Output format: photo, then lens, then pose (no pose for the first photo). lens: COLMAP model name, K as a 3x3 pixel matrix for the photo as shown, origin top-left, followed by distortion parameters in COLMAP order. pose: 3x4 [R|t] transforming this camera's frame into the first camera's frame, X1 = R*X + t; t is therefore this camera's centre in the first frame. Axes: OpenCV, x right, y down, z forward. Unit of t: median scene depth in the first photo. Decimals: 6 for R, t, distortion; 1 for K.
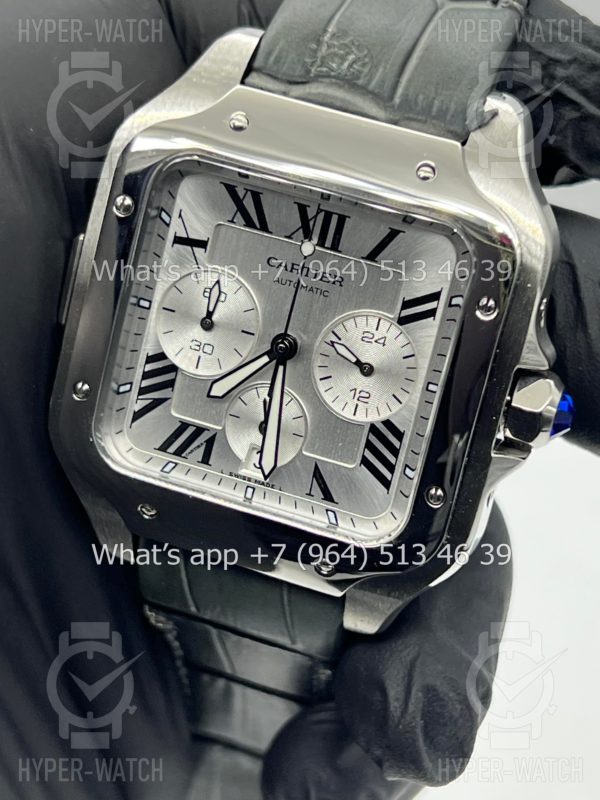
lens RADIAL K [[1877.6, 0, 300.0], [0, 1877.6, 400.0], [0, 0, 1]] dist [0.298253, -0.915761]
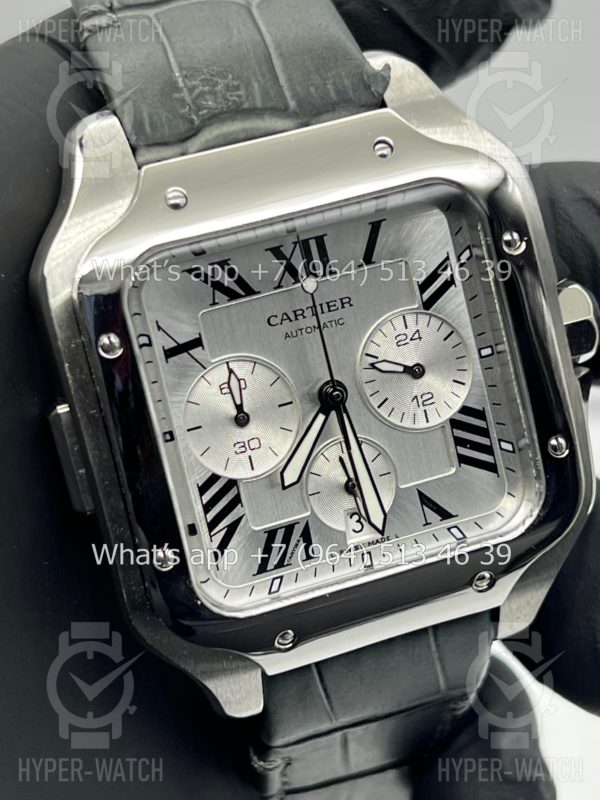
lens RADIAL K [[1877.6, 0, 300.0], [0, 1877.6, 400.0], [0, 0, 1]] dist [0.298253, -0.915761]
pose [[0.776512, -0.491894, 0.393789, -0.374139], [0.510282, 0.857550, 0.064967, -0.092214], [-0.369650, 0.150496, 0.916902, 0.178133]]
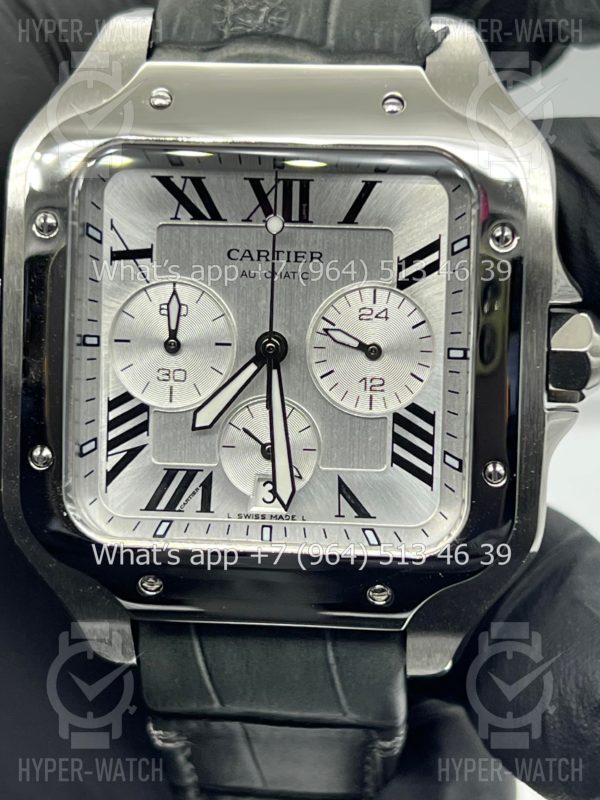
lens RADIAL K [[1877.6, 0, 300.0], [0, 1877.6, 400.0], [0, 0, 1]] dist [0.298253, -0.915761]
pose [[0.963823, -0.220748, 0.149381, -0.125601], [0.237376, 0.965795, -0.104365, 0.083962], [-0.121233, 0.136049, 0.983256, 0.176015]]
